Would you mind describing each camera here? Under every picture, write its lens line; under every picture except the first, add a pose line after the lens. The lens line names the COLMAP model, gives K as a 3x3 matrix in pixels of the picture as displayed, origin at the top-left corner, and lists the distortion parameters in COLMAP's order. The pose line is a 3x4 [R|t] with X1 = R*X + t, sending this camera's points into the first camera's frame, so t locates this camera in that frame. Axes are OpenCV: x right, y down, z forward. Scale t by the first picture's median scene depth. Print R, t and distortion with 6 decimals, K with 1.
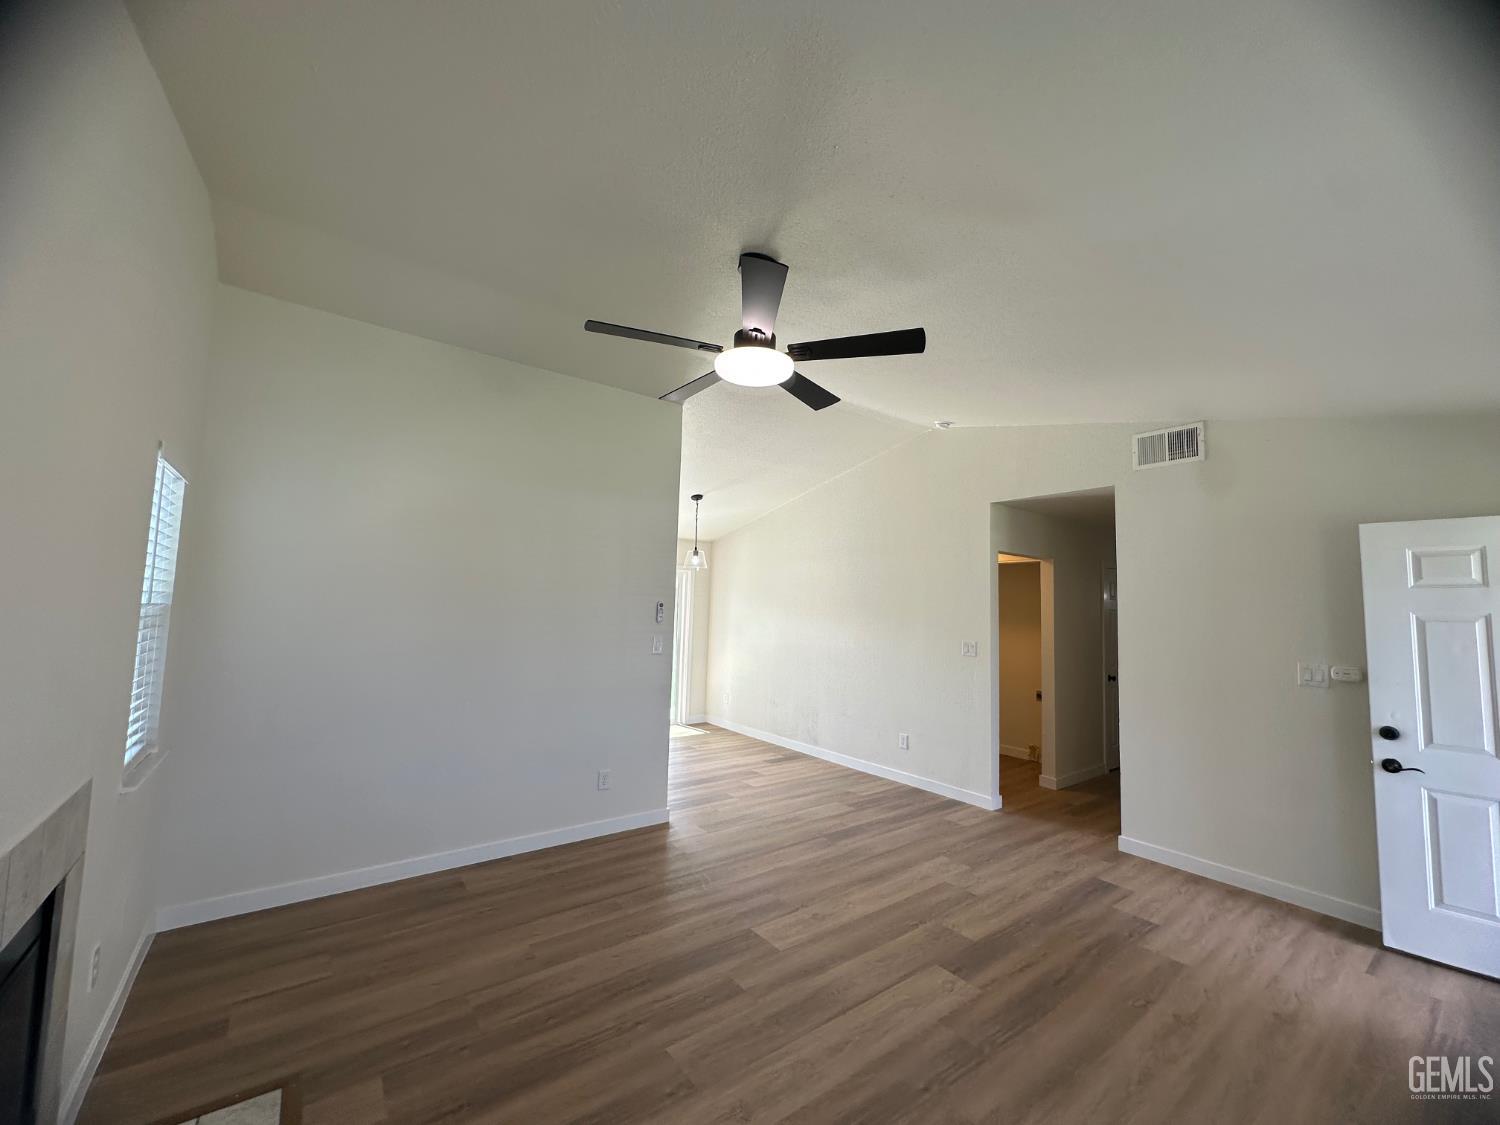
lens RADIAL K [[598.2, 0, 750.0], [0, 598.2, 562.5], [0, 0, 1]] dist [-0.002823, -0.000175]
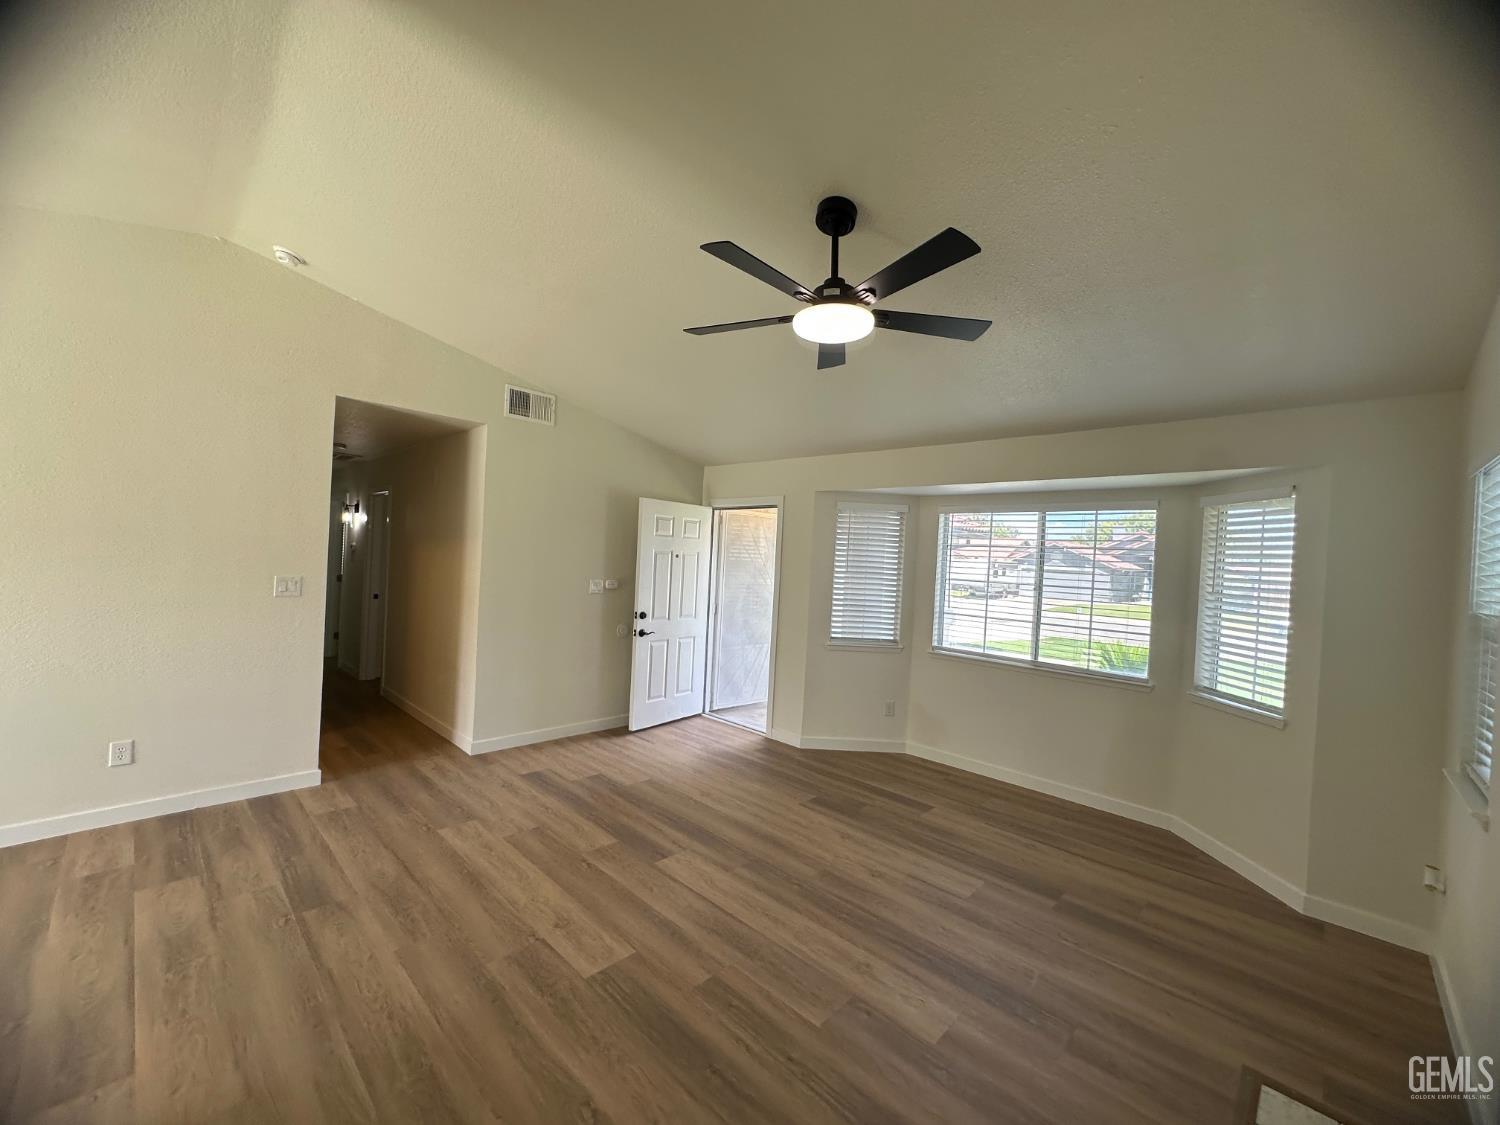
lens RADIAL K [[598.2, 0, 750.0], [0, 598.2, 562.5], [0, 0, 1]] dist [-0.002823, -0.000175]
pose [[-0.159210, -0.041136, 0.986387, -0.733483], [-0.130210, 0.991278, 0.020323, 0.045003], [-0.978620, -0.125201, -0.163178, 0.953232]]
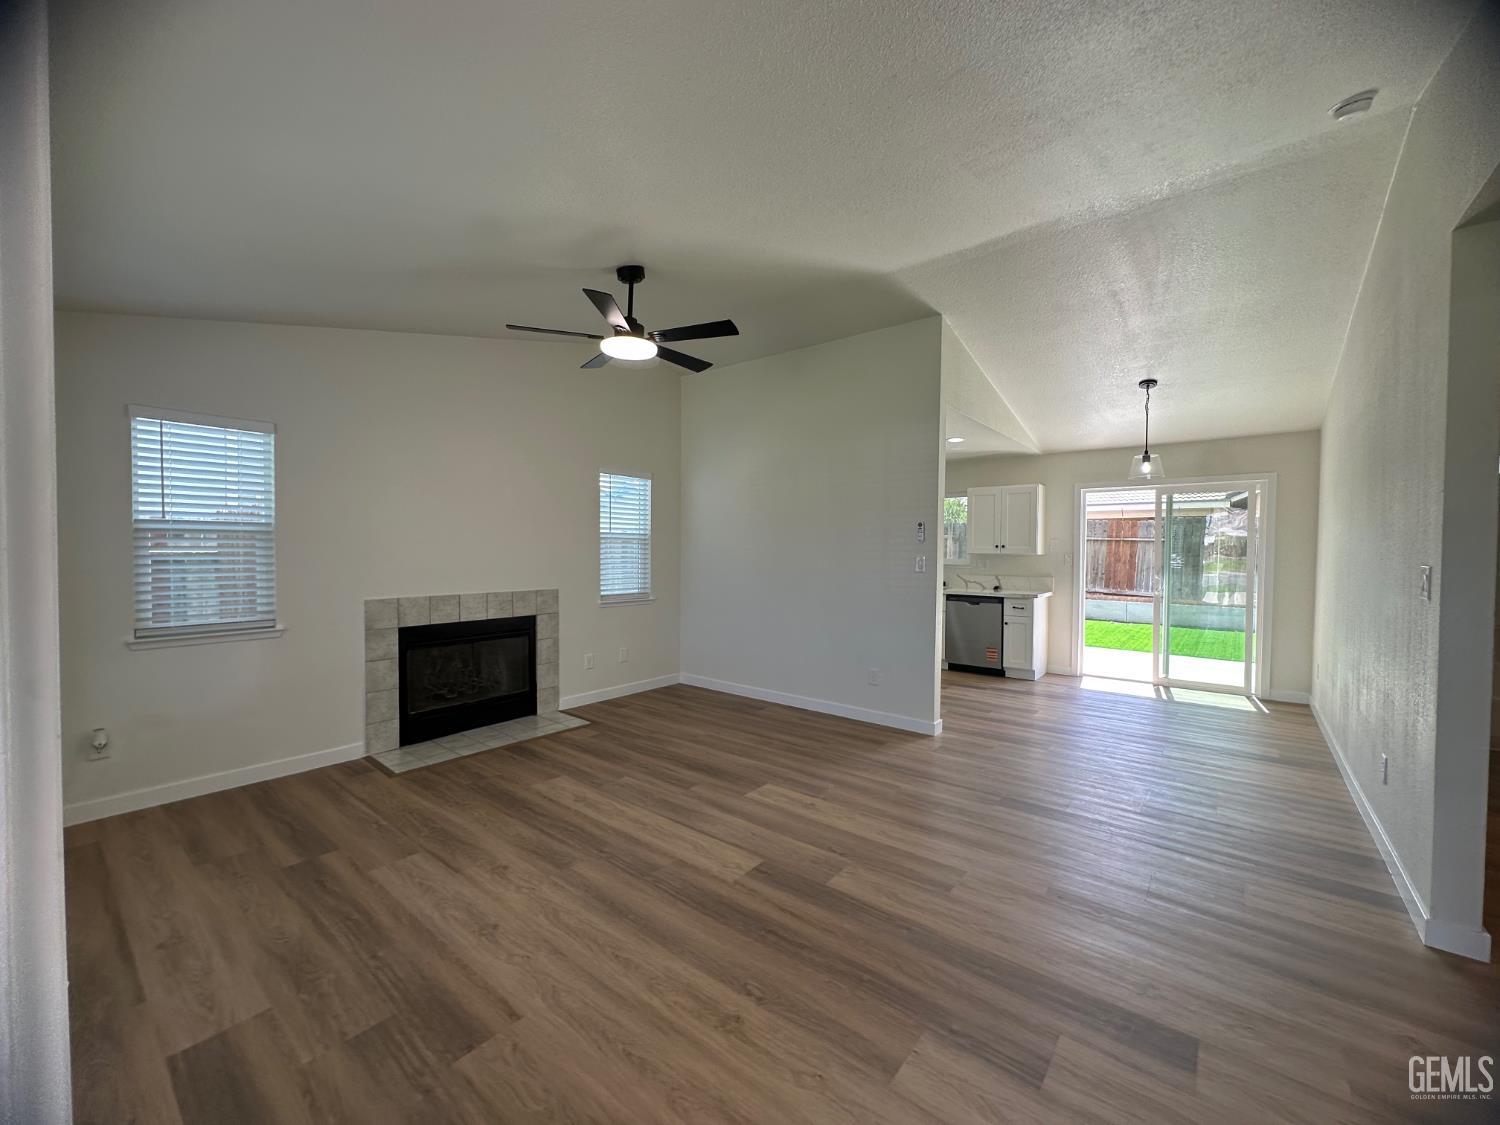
lens RADIAL K [[598.2, 0, 750.0], [0, 598.2, 562.5], [0, 0, 1]] dist [-0.002823, -0.000175]
pose [[0.245179, 0.001128, -0.969477, 1.122825], [0.073840, 0.997073, 0.019834, 0.137700], [0.966662, -0.076449, 0.244378, 0.680191]]
